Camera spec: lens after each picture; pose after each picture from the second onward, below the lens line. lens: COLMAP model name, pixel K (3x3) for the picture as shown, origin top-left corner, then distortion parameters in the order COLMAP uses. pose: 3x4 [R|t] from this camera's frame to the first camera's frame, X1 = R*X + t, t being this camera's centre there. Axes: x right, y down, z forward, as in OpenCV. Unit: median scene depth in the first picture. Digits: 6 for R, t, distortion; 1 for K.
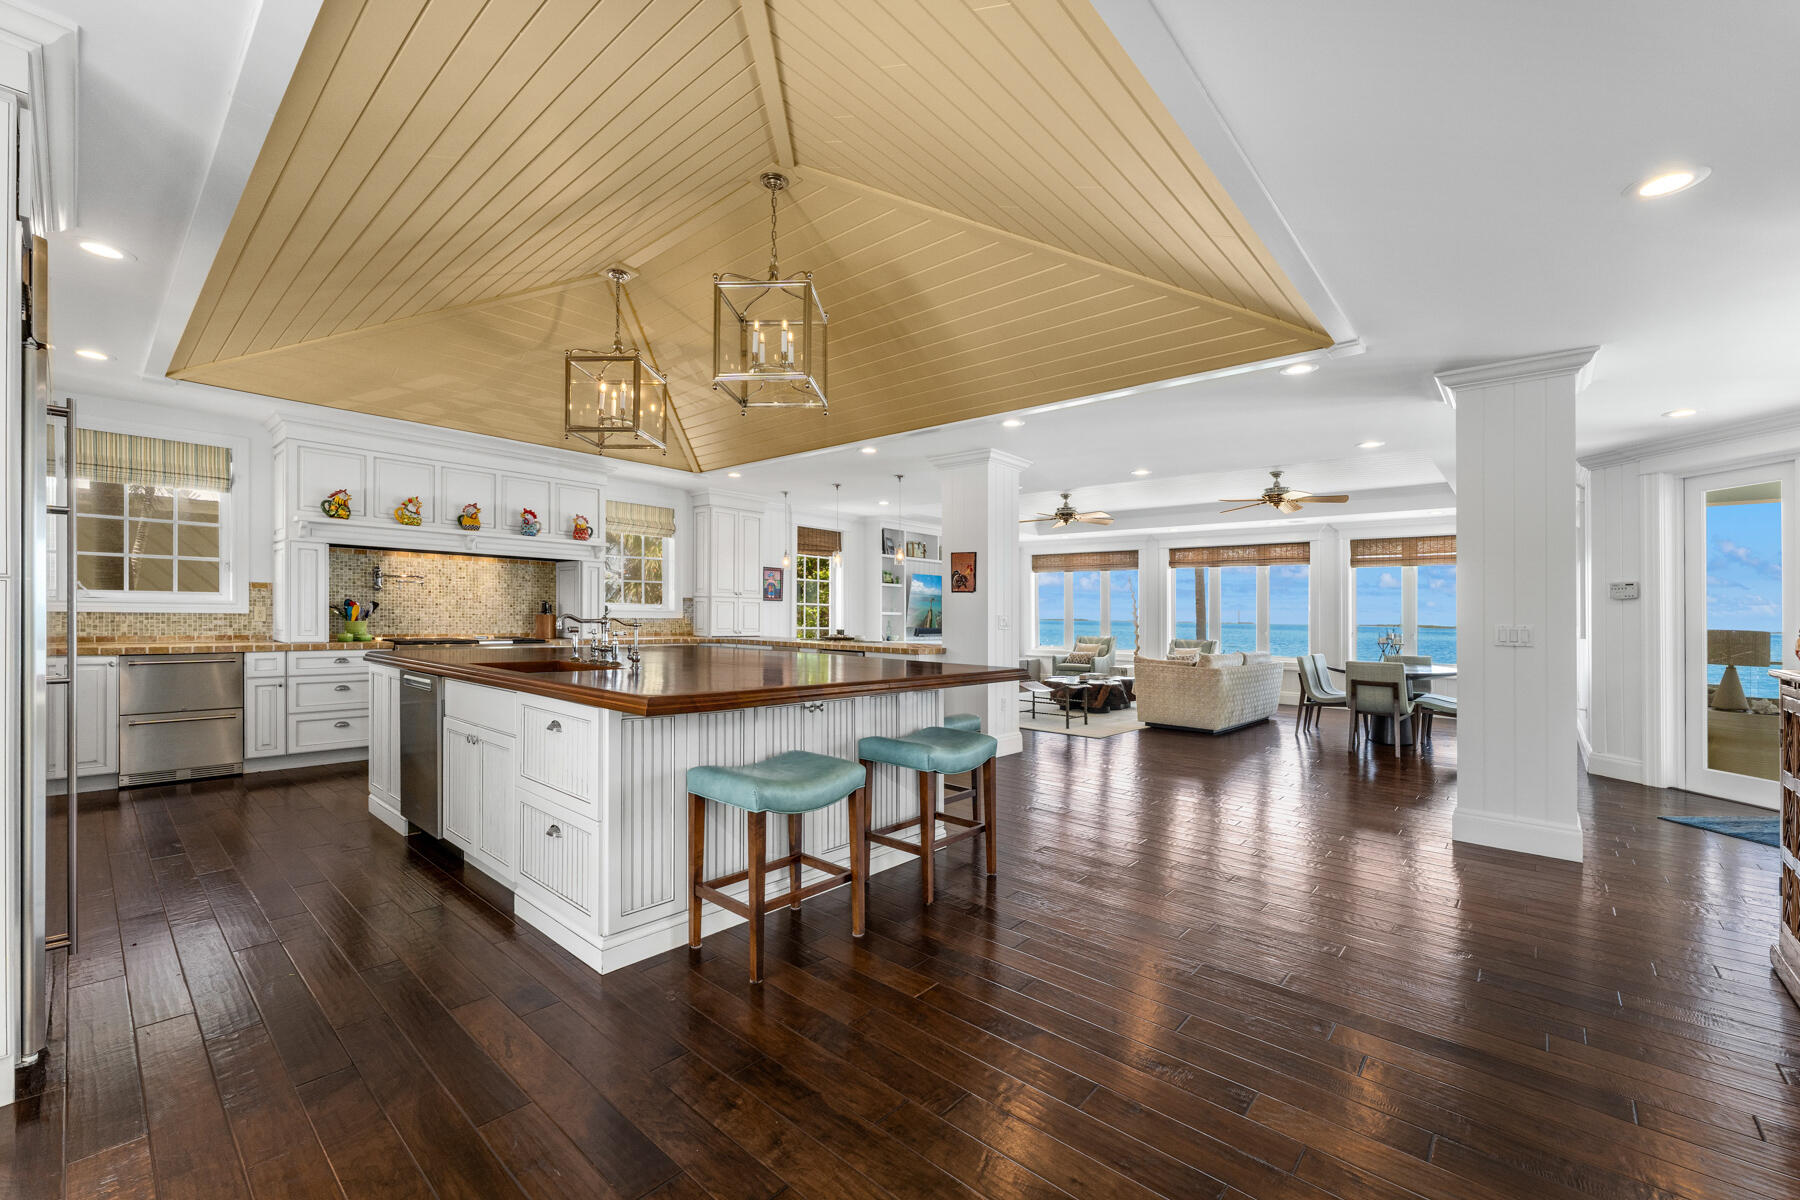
lens RADIAL K [[726.0, 0, 900.0], [0, 726.0, 600.0], [0, 0, 1]] dist [-0.001448, -0.000092]
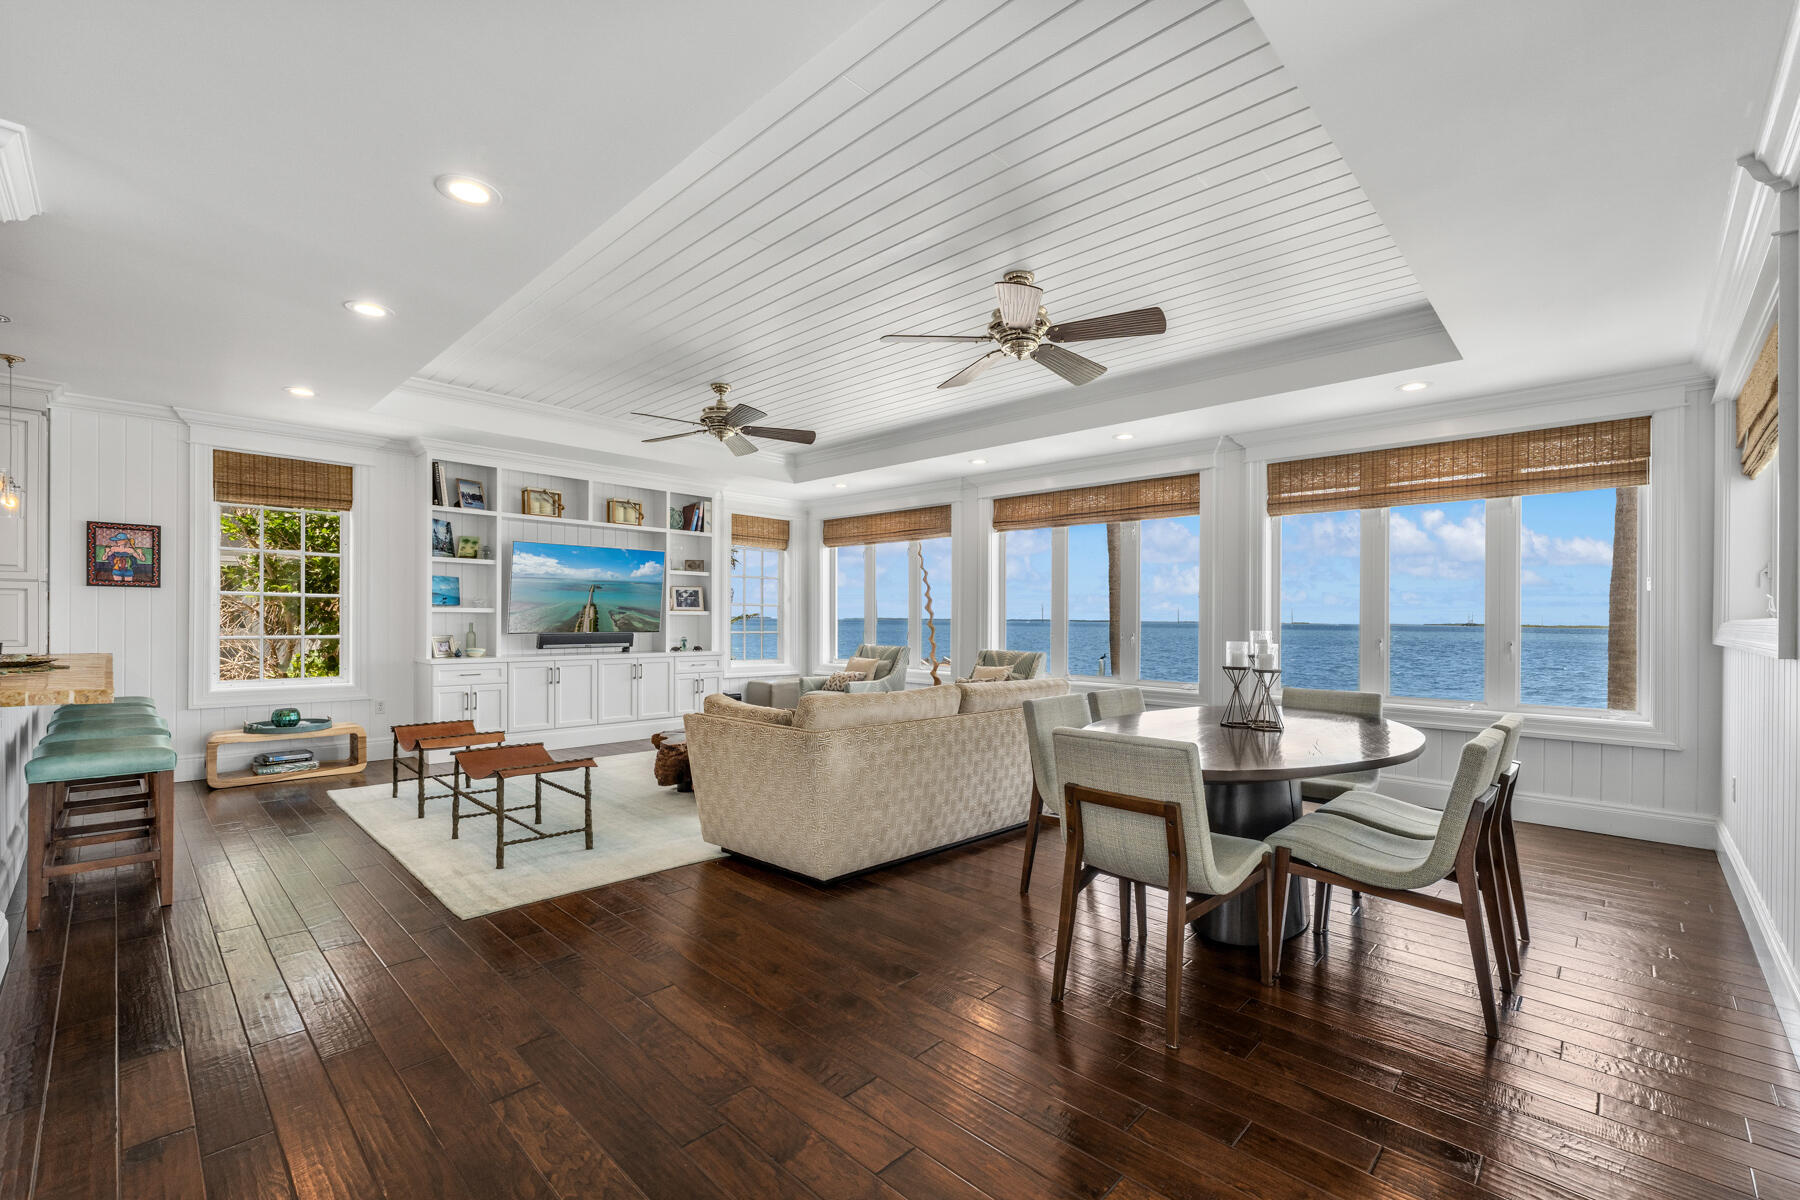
lens RADIAL K [[738.1, 0, 927.2], [0, 738.1, 623.3], [0, 0, 1]] dist [-0.001173, -0.000153]
pose [[0.999176, -0.007531, -0.039884, 0.399187], [0.008613, 0.999598, 0.027022, 0.017092], [0.039665, -0.027344, 0.998839, 0.455826]]
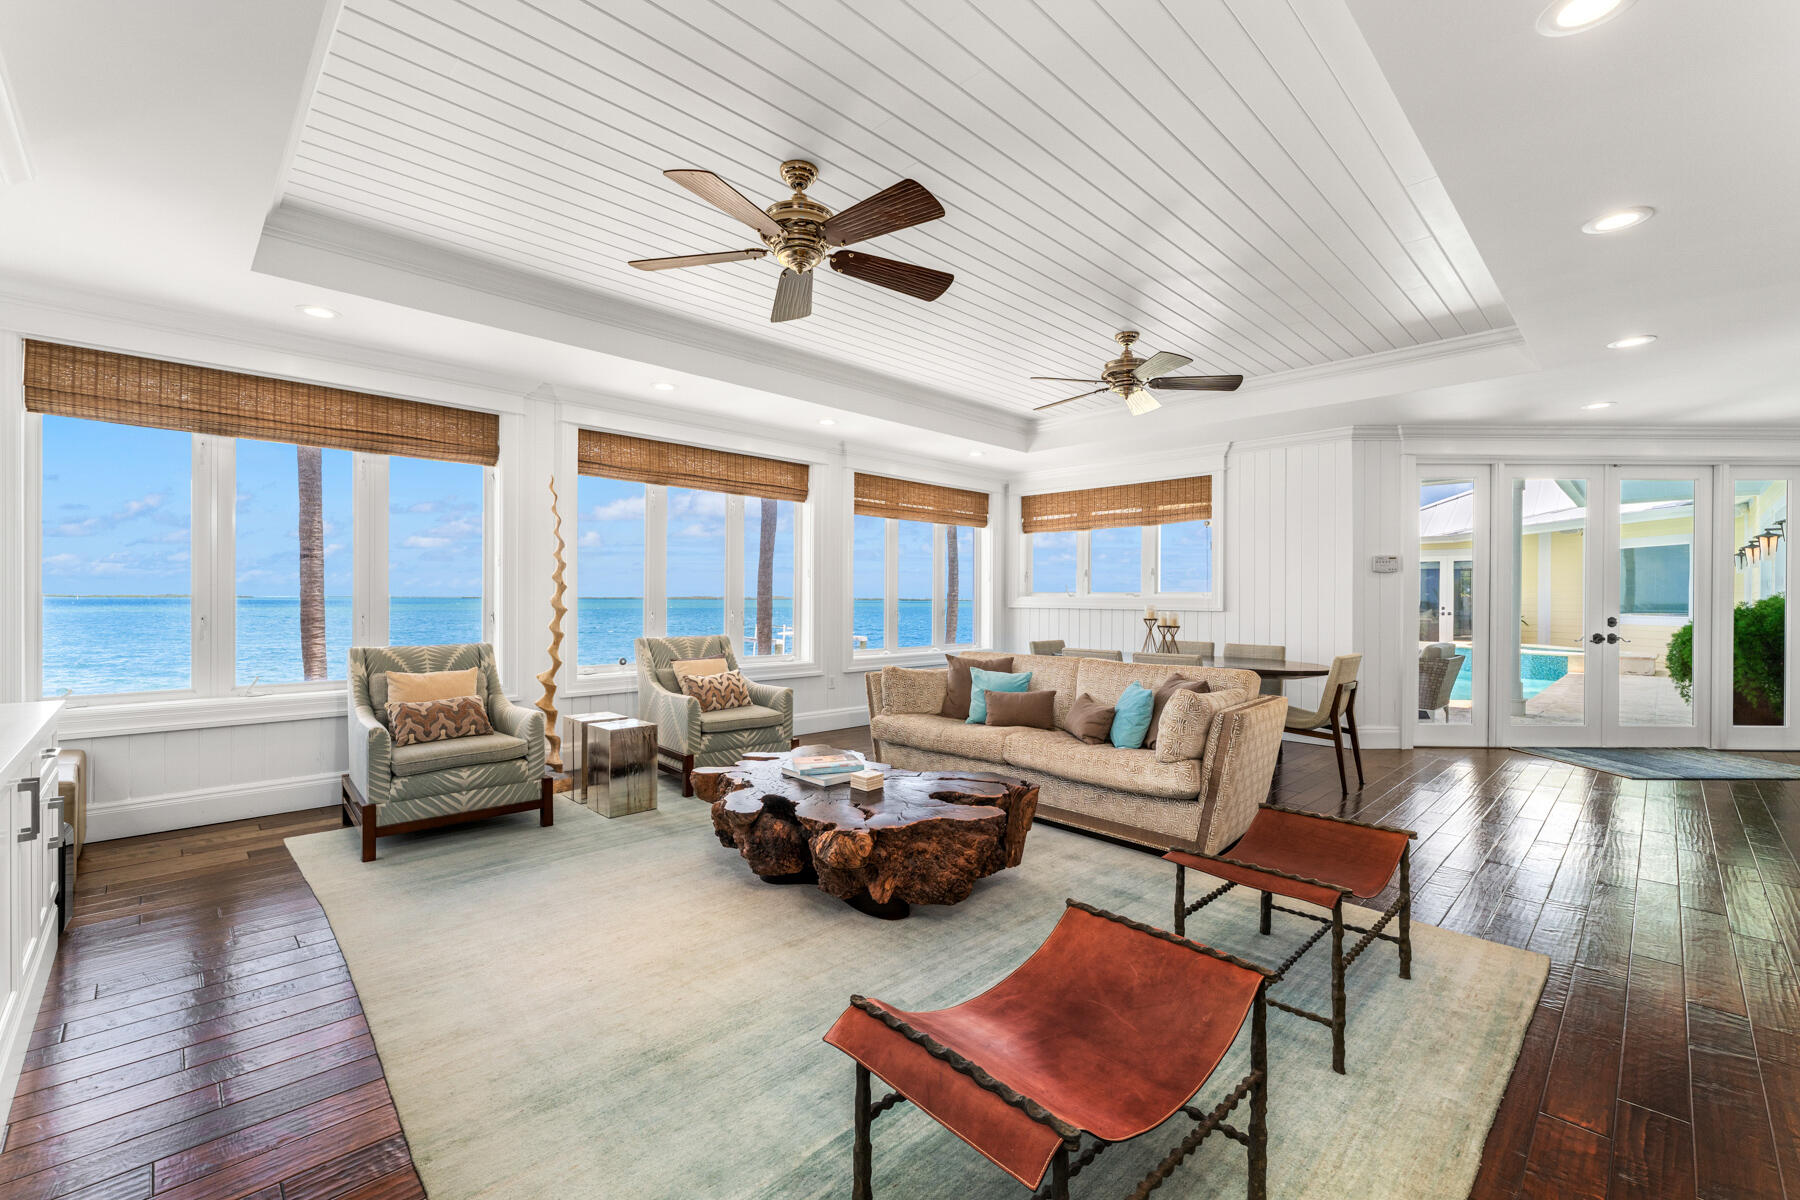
lens RADIAL K [[757.5, 0, 900.0], [0, 757.5, 600.0], [0, 0, 1]] dist [0.001938, 0.000154]
pose [[0.079460, -0.017873, 0.996678, -0.069040], [-0.025787, 0.999468, 0.019979, 0.019310], [-0.996504, -0.027289, 0.078957, 0.910635]]
